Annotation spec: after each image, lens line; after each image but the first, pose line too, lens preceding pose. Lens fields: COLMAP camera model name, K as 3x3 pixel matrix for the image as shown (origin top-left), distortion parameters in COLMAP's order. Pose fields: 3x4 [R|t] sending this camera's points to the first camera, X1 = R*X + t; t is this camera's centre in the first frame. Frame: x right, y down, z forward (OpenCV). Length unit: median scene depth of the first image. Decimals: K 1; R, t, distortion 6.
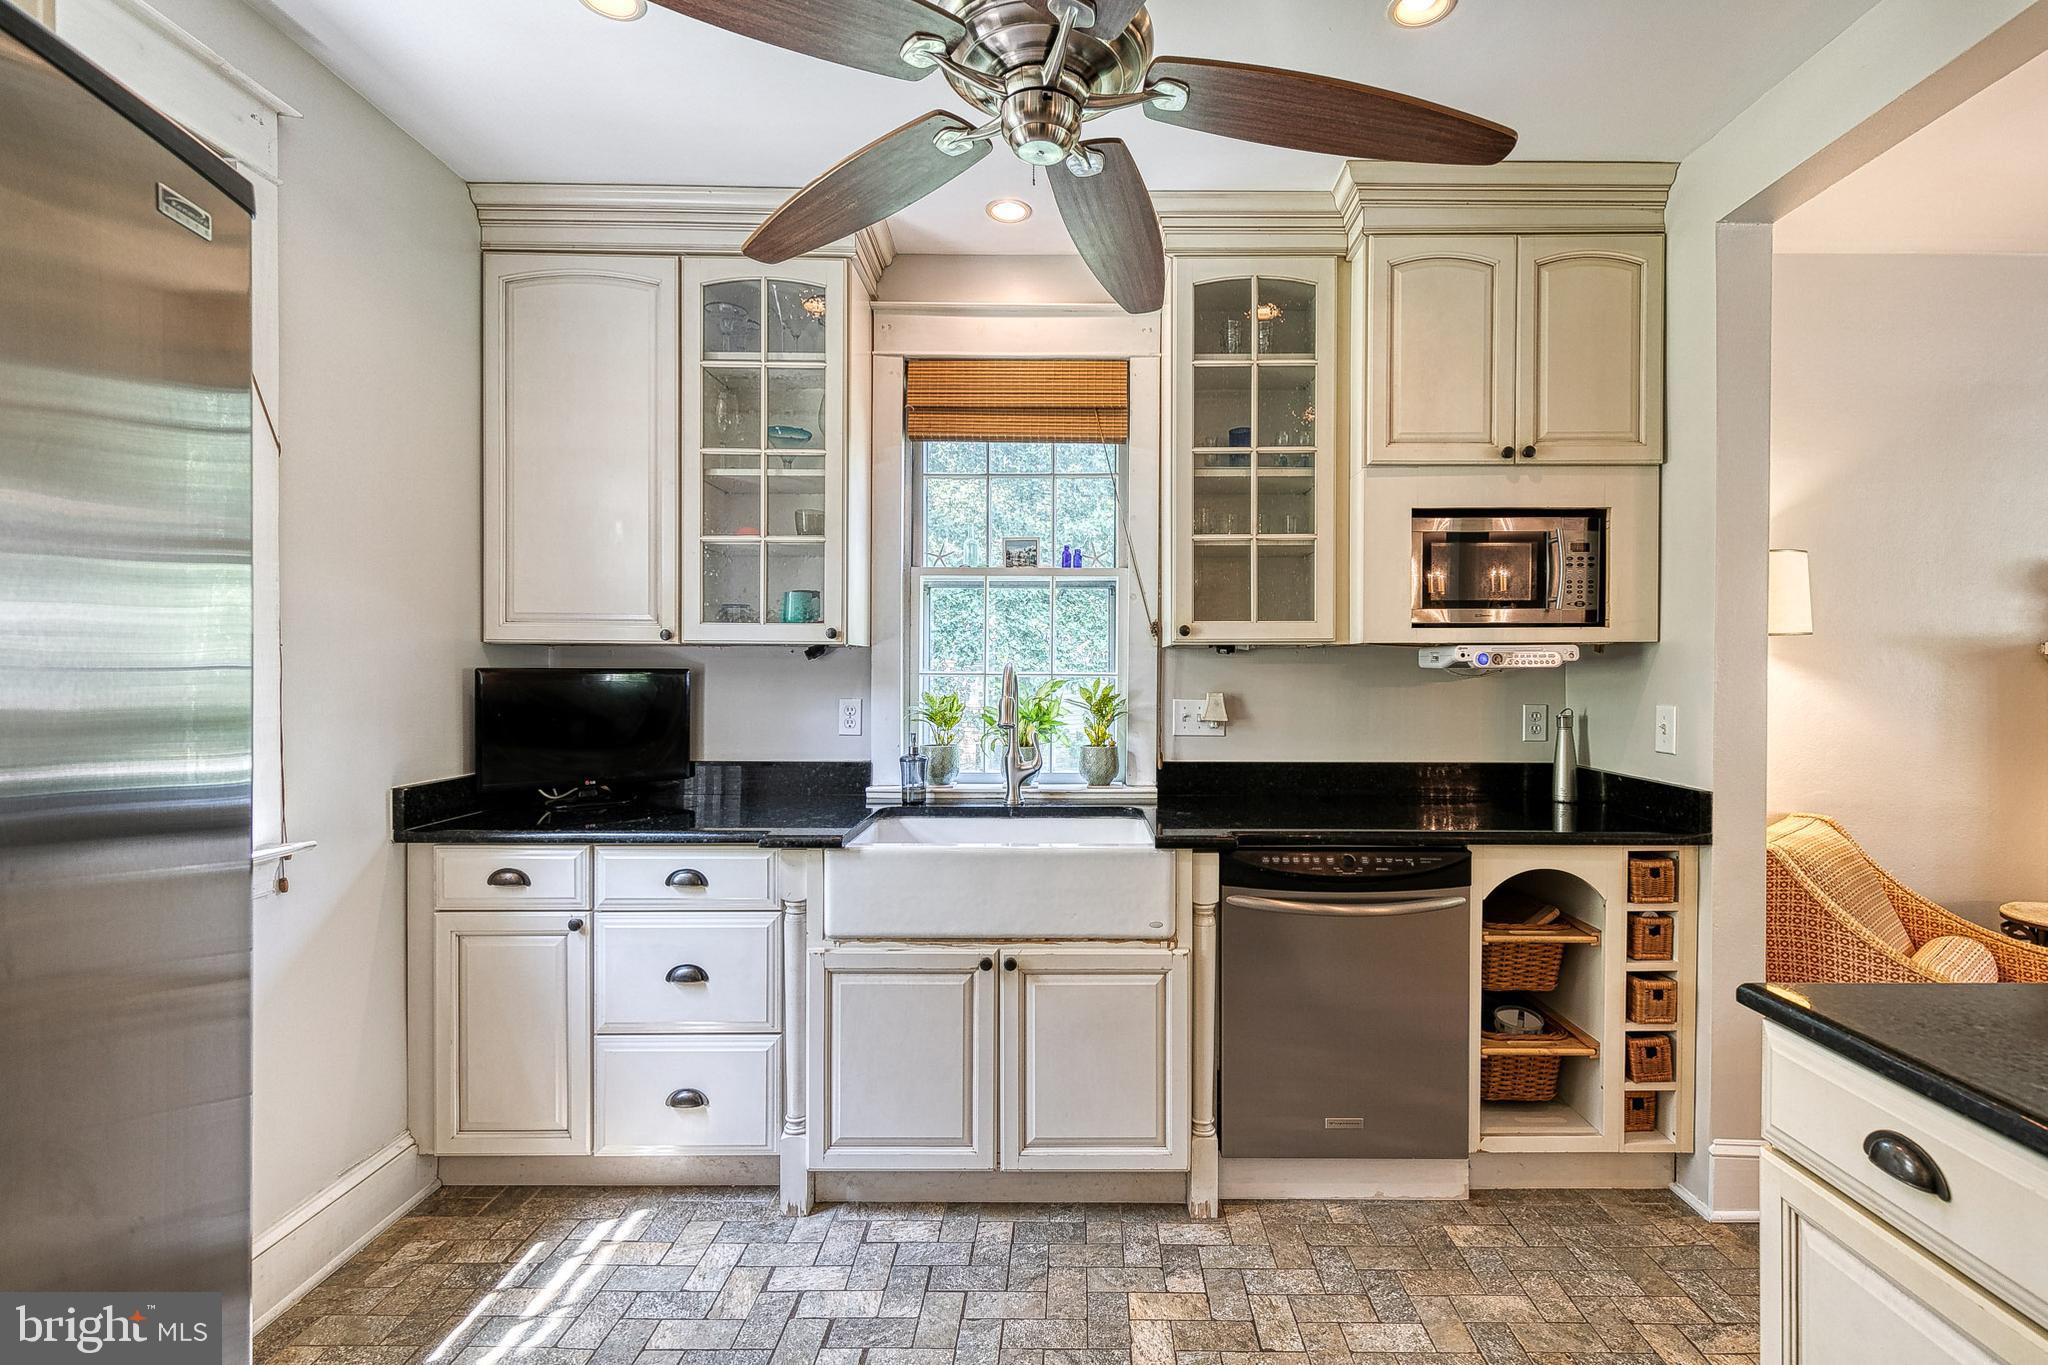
lens RADIAL K [[928.5, 0, 1069.8], [0, 928.5, 682.3], [0, 0, 1]] dist [0.013363, 0.001437]
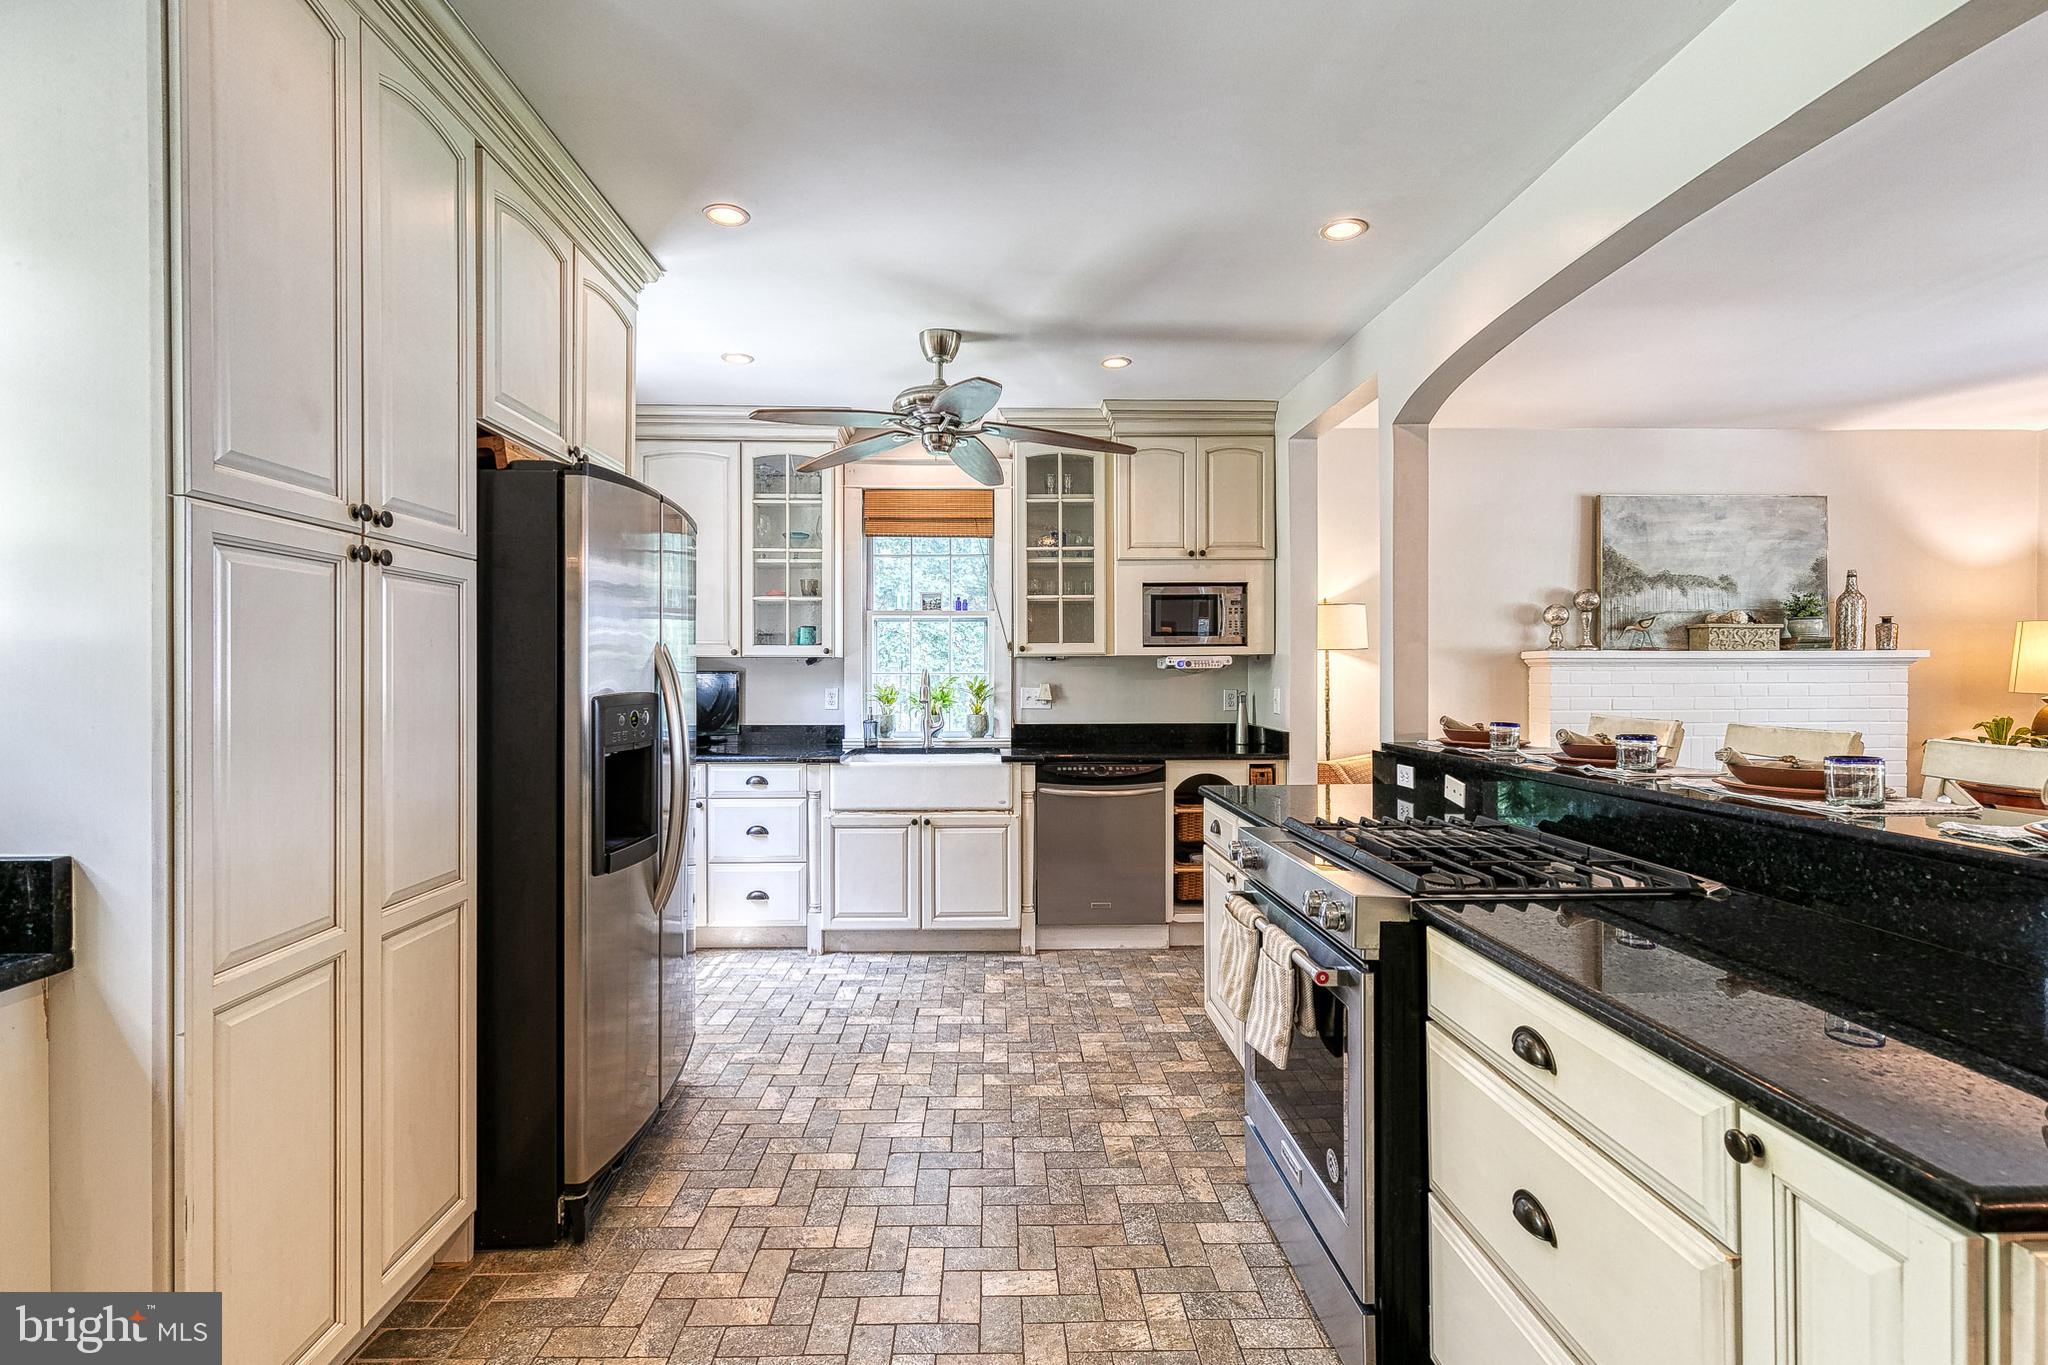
lens RADIAL K [[928.5, 0, 1002.4], [0, 928.5, 691.7], [0, 0, 1]] dist [0.013363, 0.001437]
pose [[0.999759, -0.005271, 0.021326, 0.048358], [0.005138, 0.999967, 0.006319, 0.017296], [-0.021358, -0.006208, 0.999753, -0.850447]]
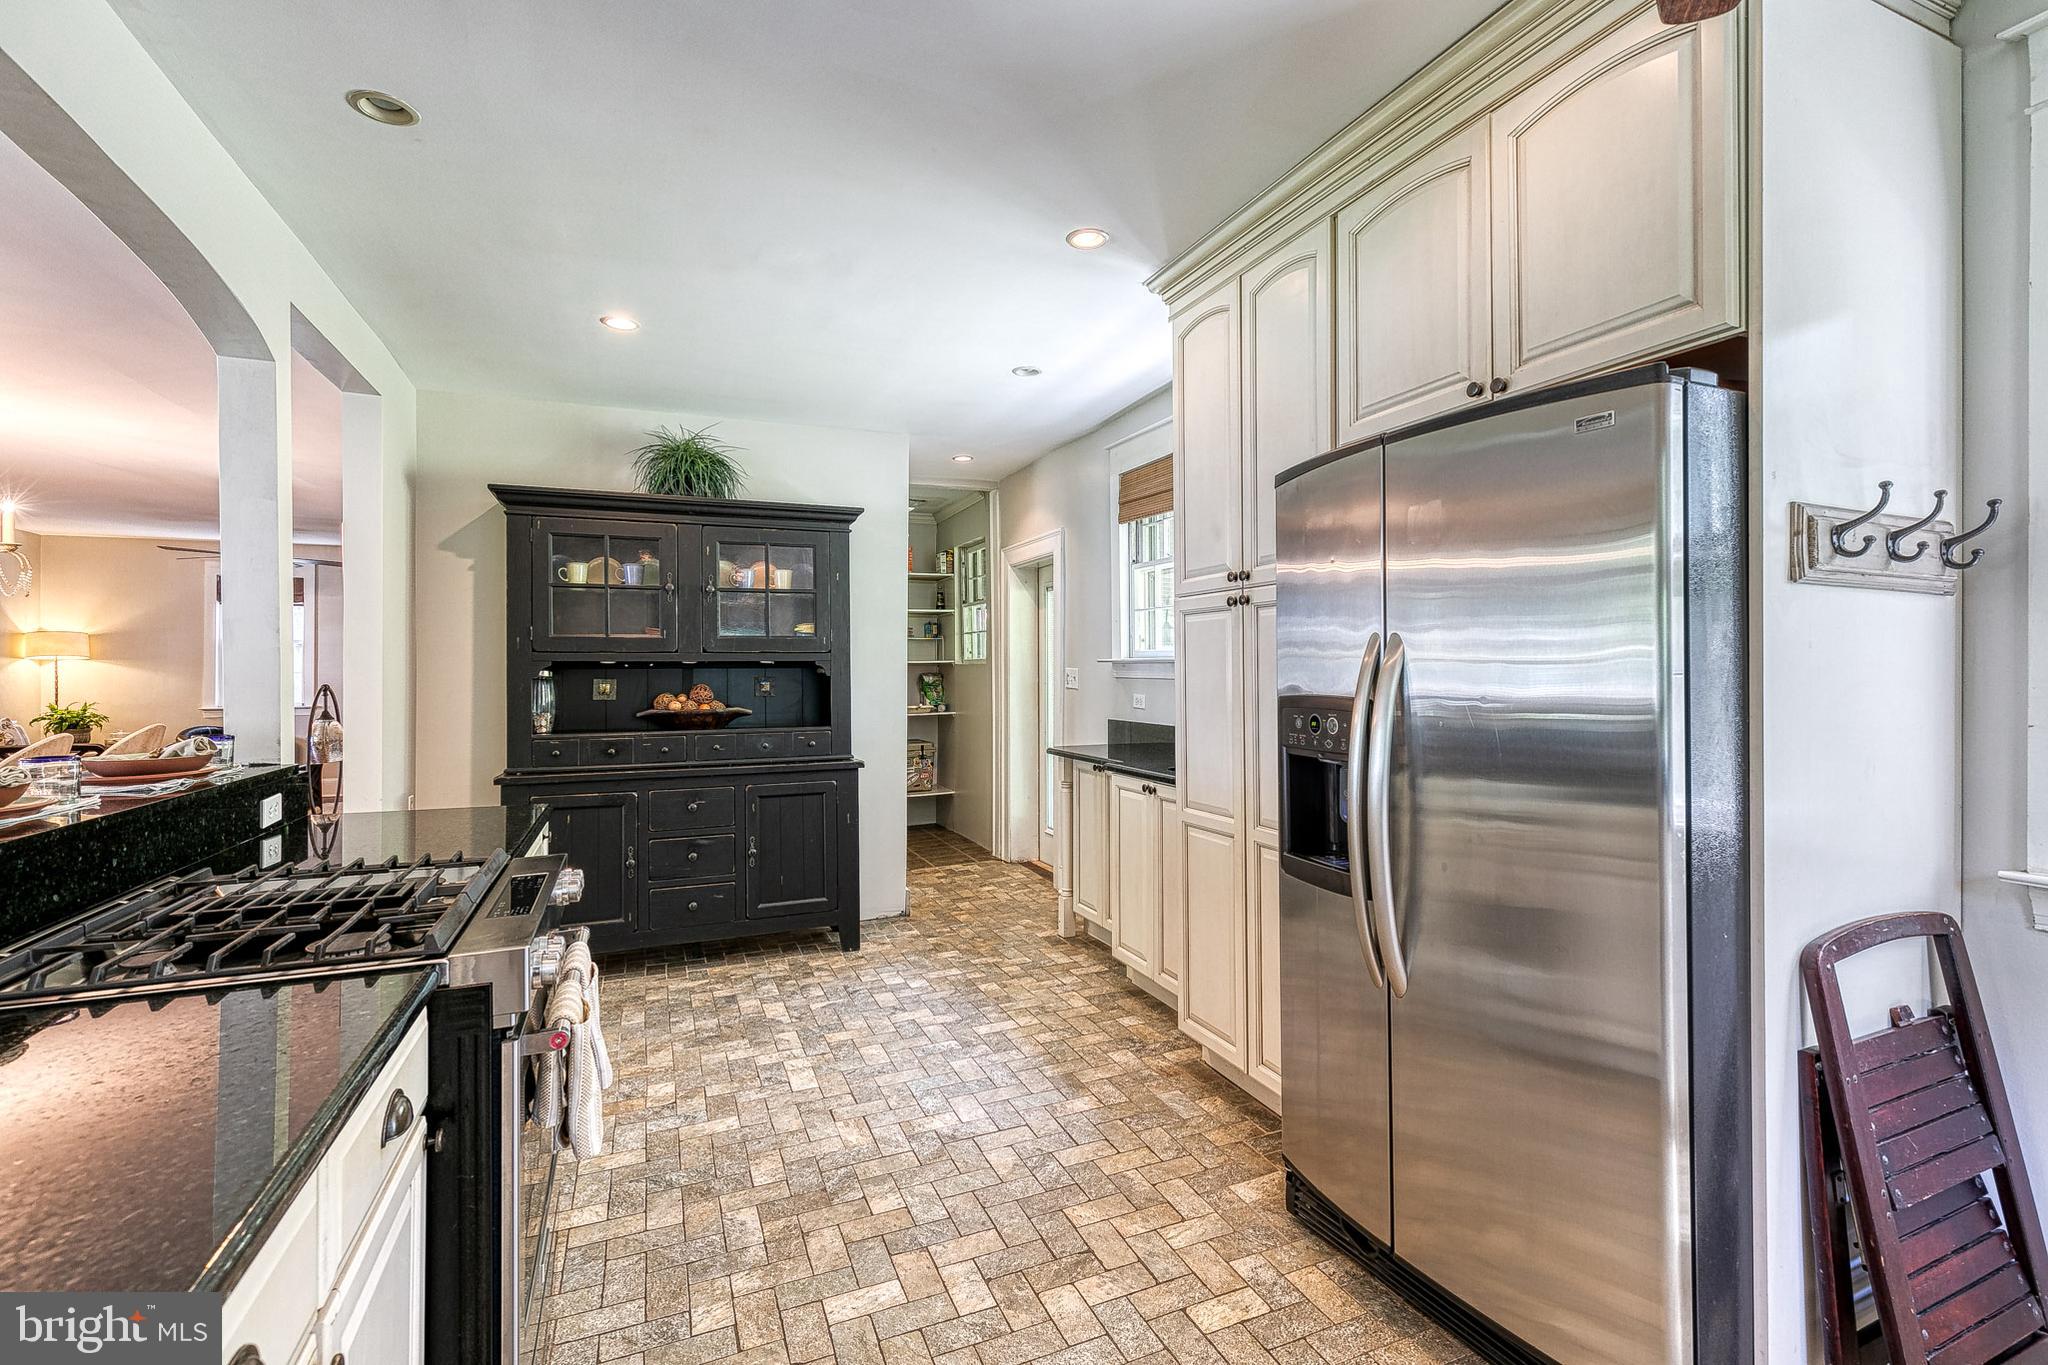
lens RADIAL K [[928.5, 0, 1040.6], [0, 928.5, 668.4], [0, 0, 1]] dist [0.013363, 0.001437]
pose [[-0.917664, -0.000238, -0.397356, 0.258487], [-0.003982, 0.999955, 0.008596, -0.007584], [0.397337, 0.009471, -0.917624, 0.756100]]
